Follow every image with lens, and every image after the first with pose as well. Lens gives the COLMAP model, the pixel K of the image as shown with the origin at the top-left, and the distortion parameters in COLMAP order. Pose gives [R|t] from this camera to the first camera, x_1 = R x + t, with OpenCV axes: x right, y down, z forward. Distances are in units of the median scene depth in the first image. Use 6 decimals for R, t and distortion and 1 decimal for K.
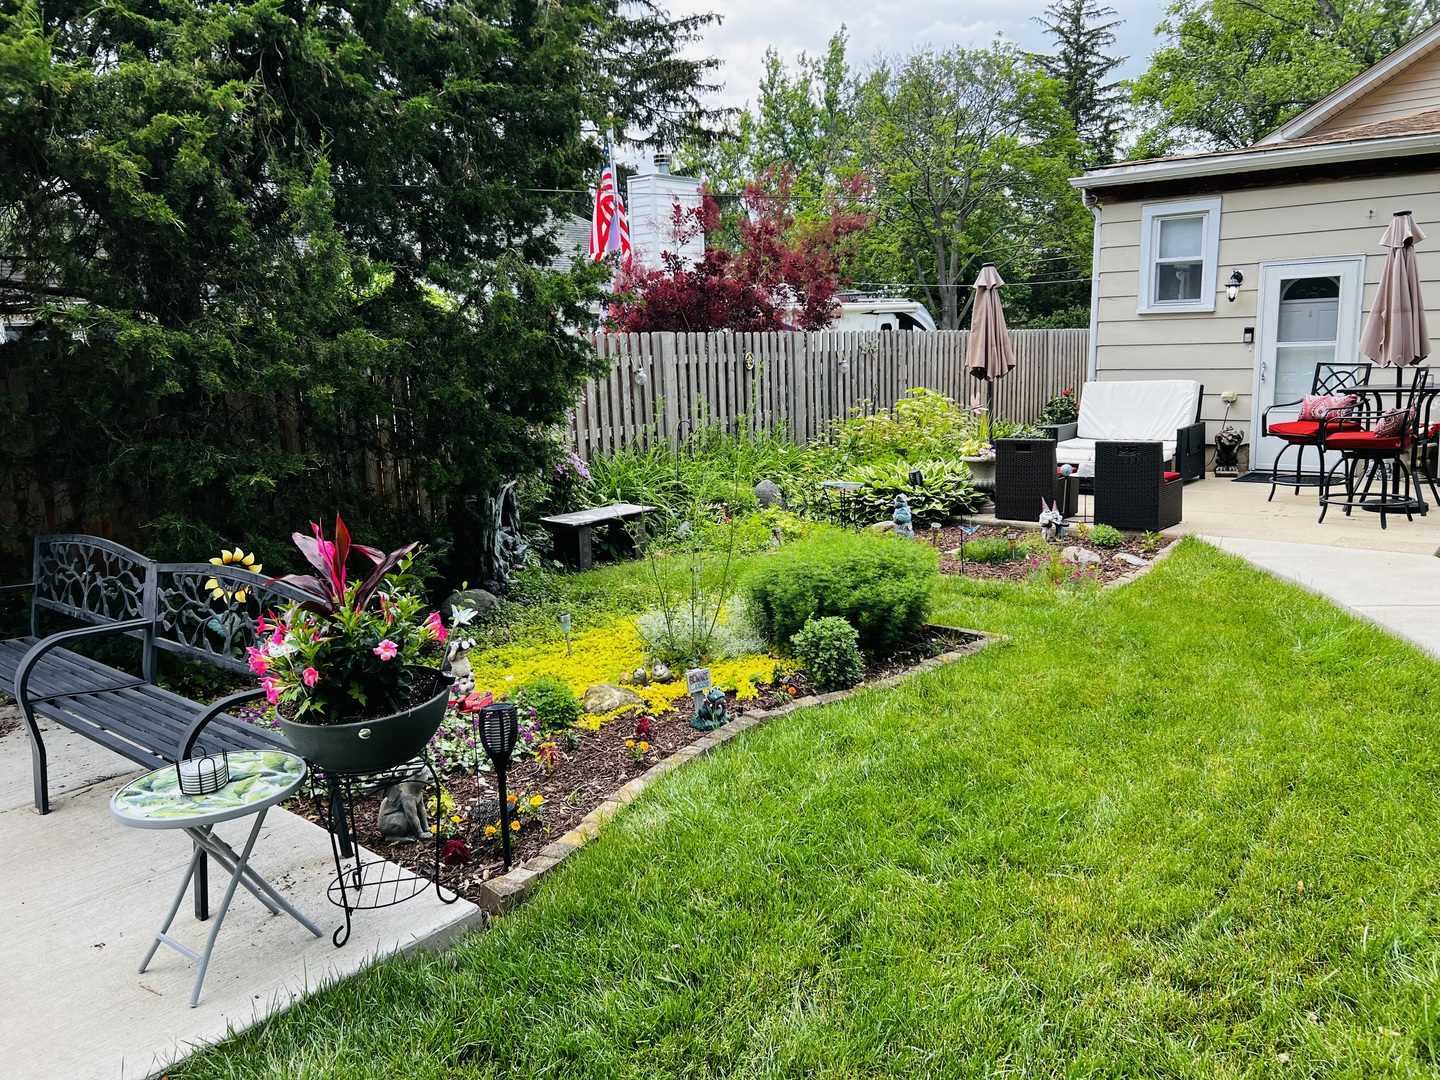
lens RADIAL K [[1084.1, 0, 729.6], [0, 1084.1, 536.6], [0, 0, 1]] dist [0.003051, 0.003929]
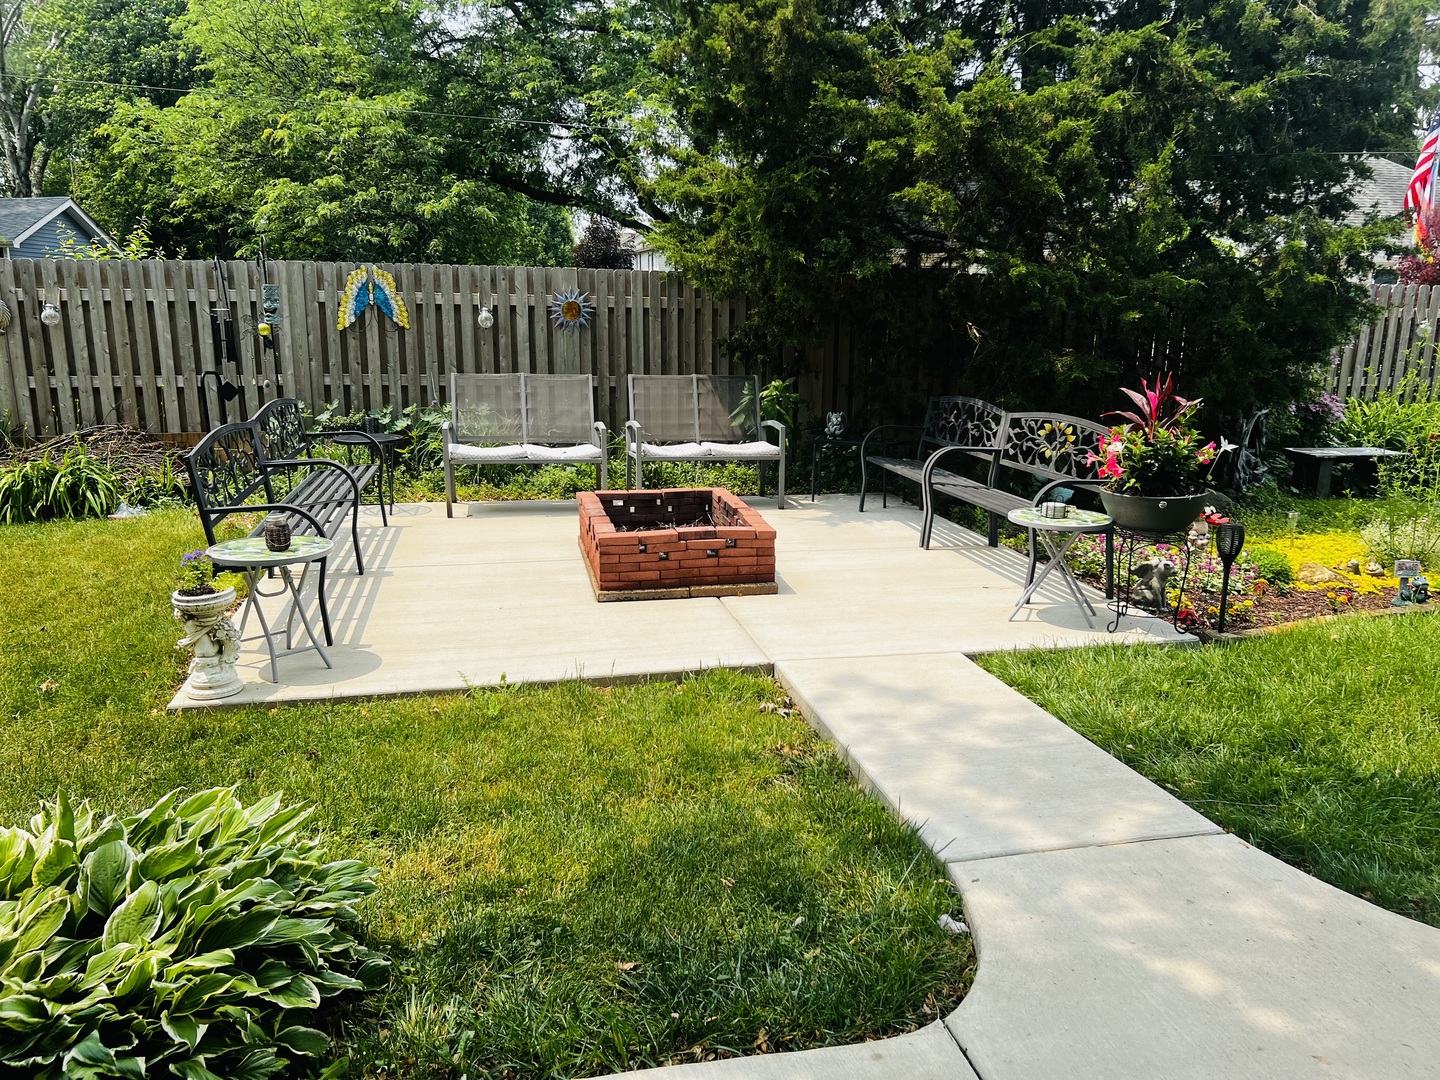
lens RADIAL K [[1068.8, 0, 724.8], [0, 1068.8, 537.2], [0, 0, 1]] dist [0.074531, -0.078505]
pose [[0.787889, 0.177857, -0.589575, 0.055836], [-0.156246, 0.983792, 0.087978, 0.078509], [0.595667, 0.022801, 0.802908, -0.293667]]
